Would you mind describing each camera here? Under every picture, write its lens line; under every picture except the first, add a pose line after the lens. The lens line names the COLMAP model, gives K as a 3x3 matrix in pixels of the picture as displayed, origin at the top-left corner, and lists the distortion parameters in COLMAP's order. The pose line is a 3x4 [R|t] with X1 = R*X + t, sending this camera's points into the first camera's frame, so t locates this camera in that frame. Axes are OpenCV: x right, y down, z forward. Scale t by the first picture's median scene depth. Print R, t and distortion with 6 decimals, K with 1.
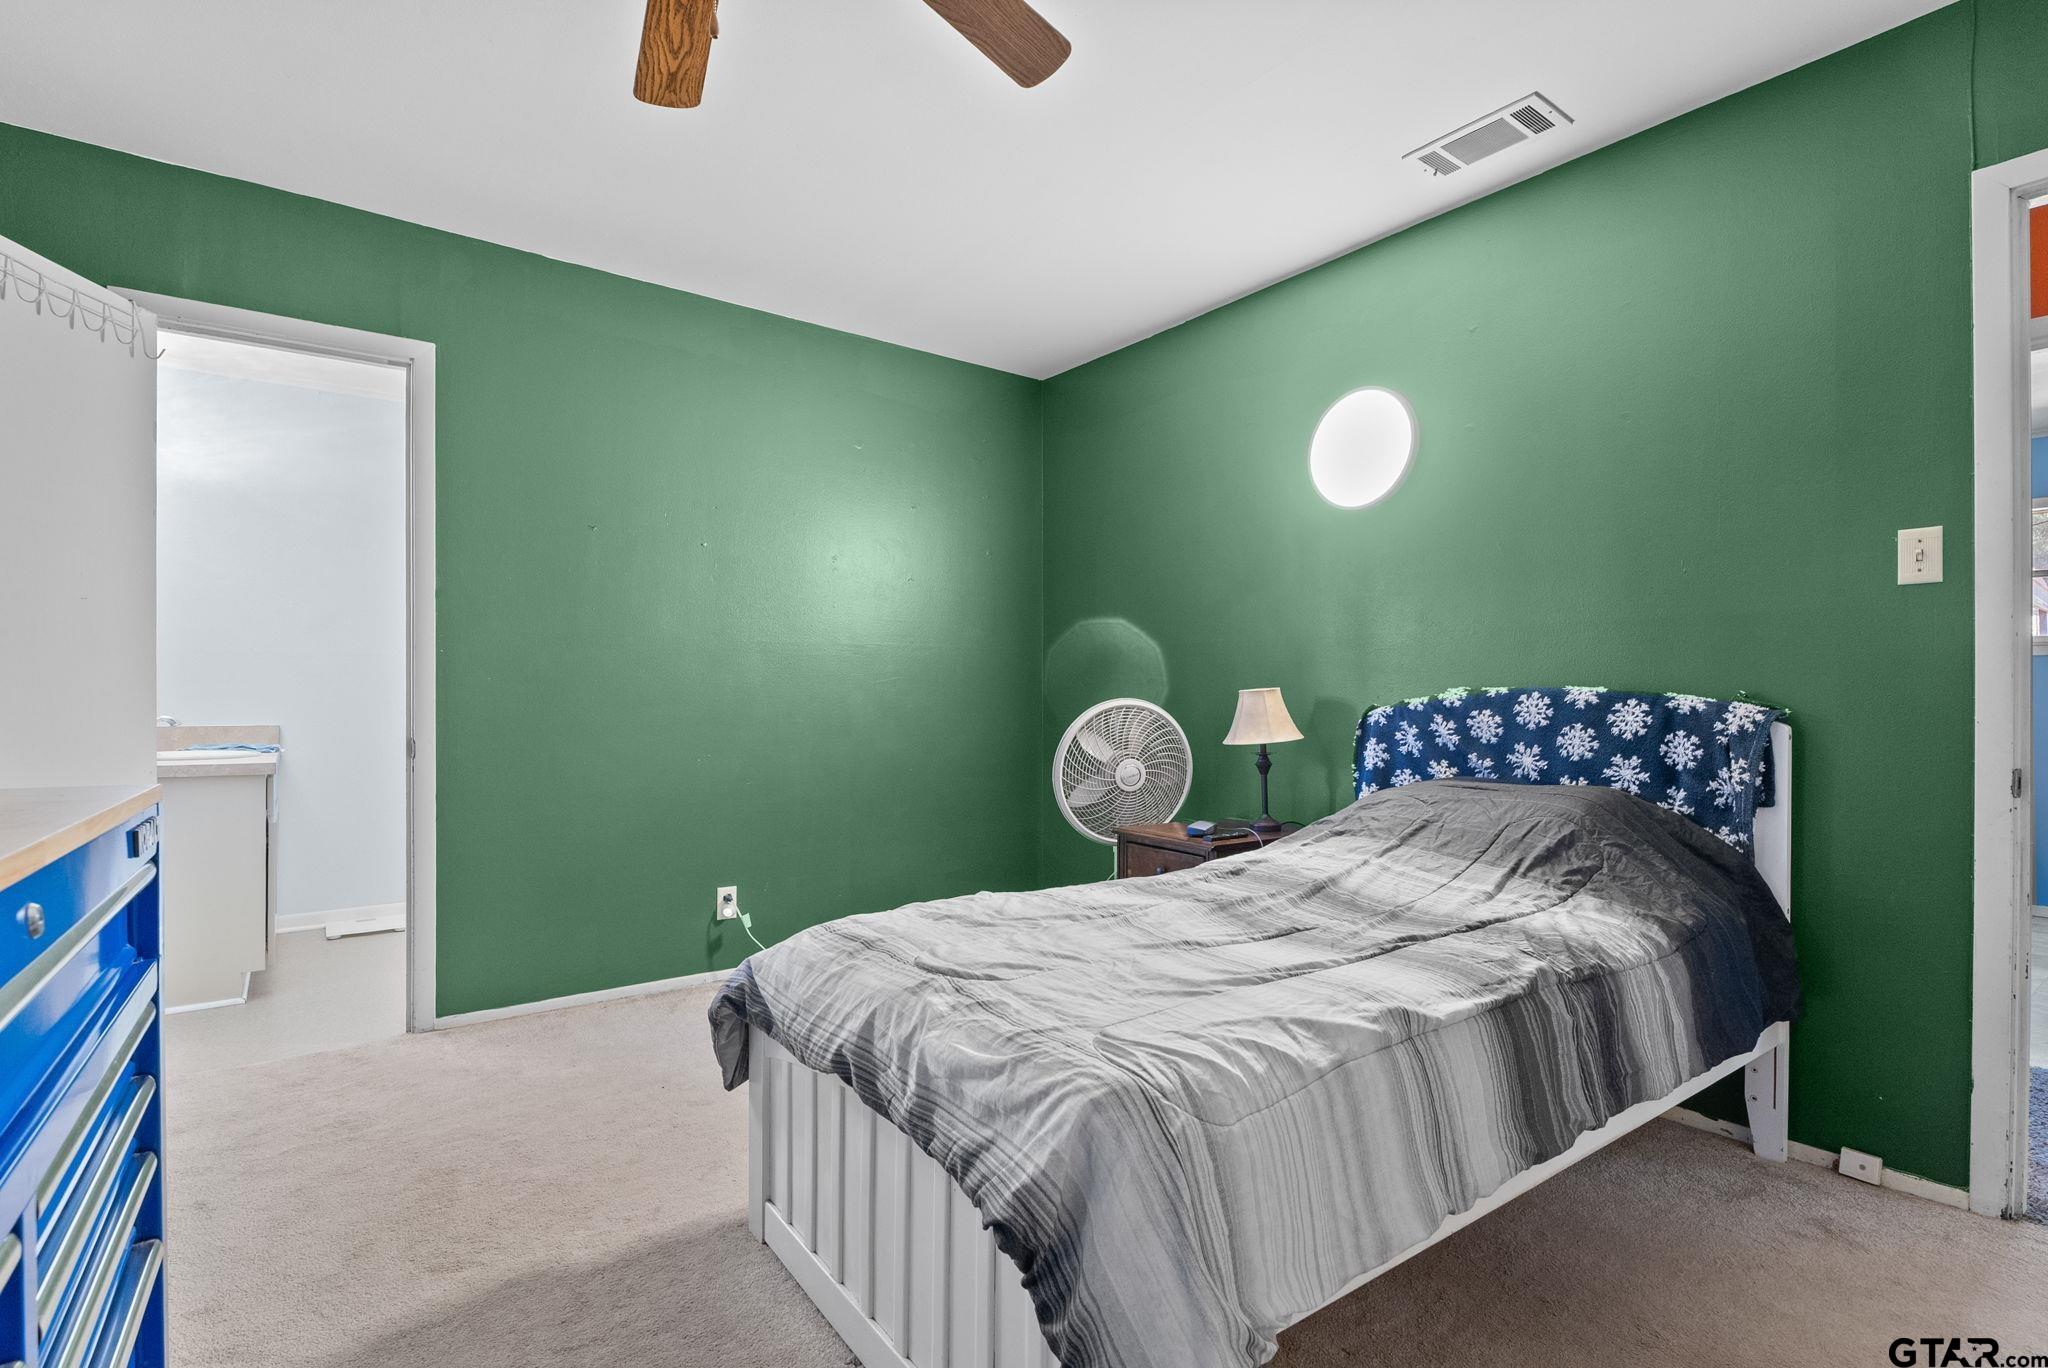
lens RADIAL K [[949.9, 0, 1030.1], [0, 949.9, 702.6], [0, 0, 1]] dist [0.005186, -0.003027]
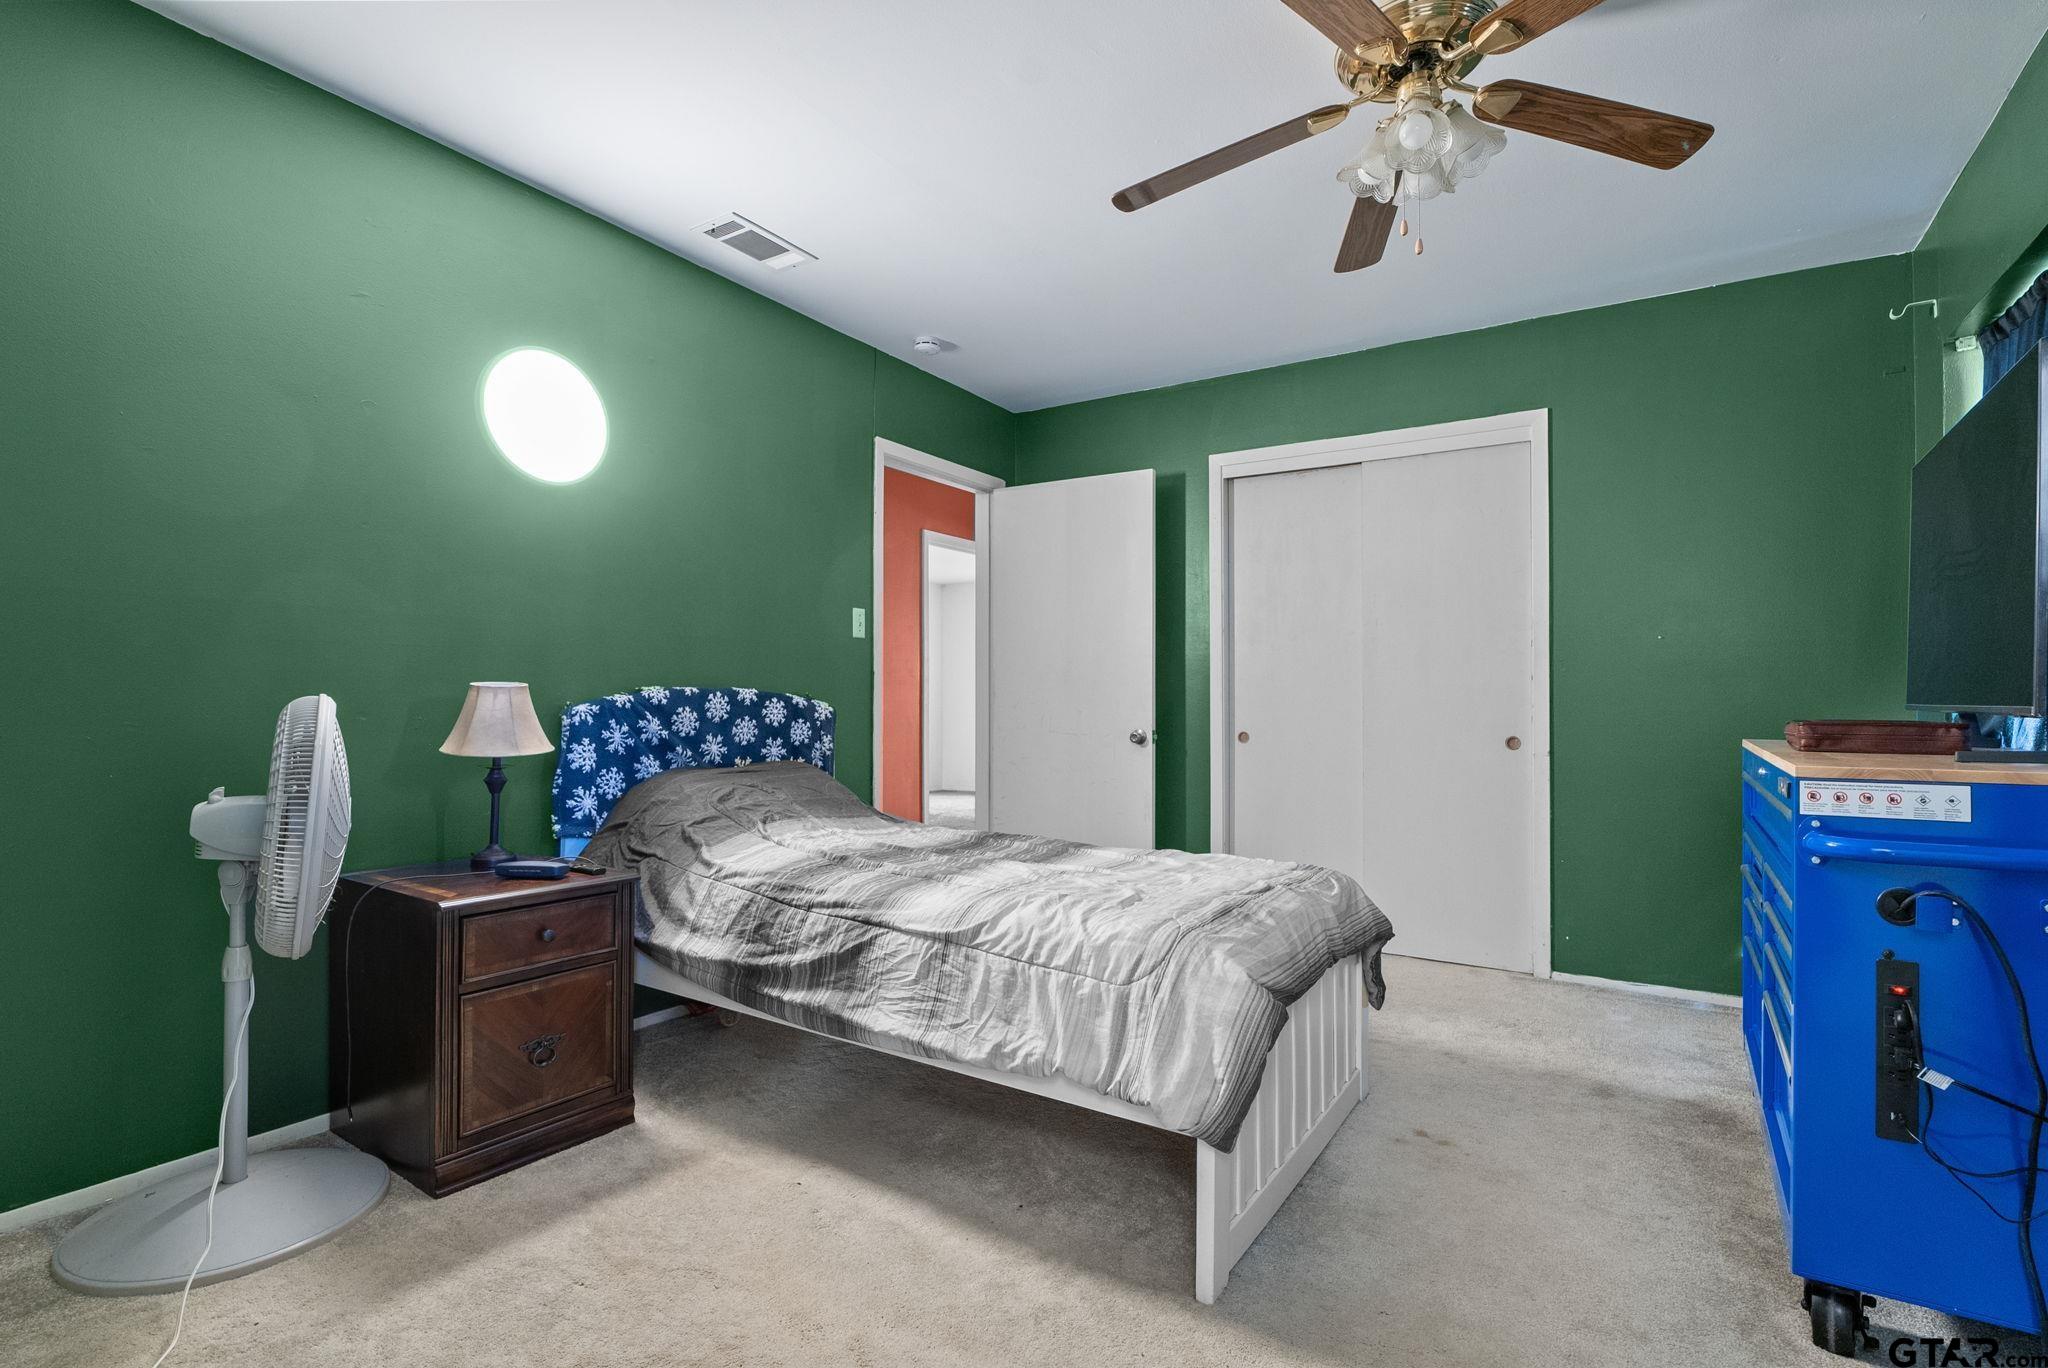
lens RADIAL K [[949.9, 0, 1022.2], [0, 949.9, 685.9], [0, 0, 1]] dist [0.005186, -0.003027]
pose [[-0.331480, 0.001380, 0.943461, -0.752757], [-0.011203, 0.999923, -0.005398, -0.016379], [-0.943396, -0.012359, -0.331439, 1.026792]]
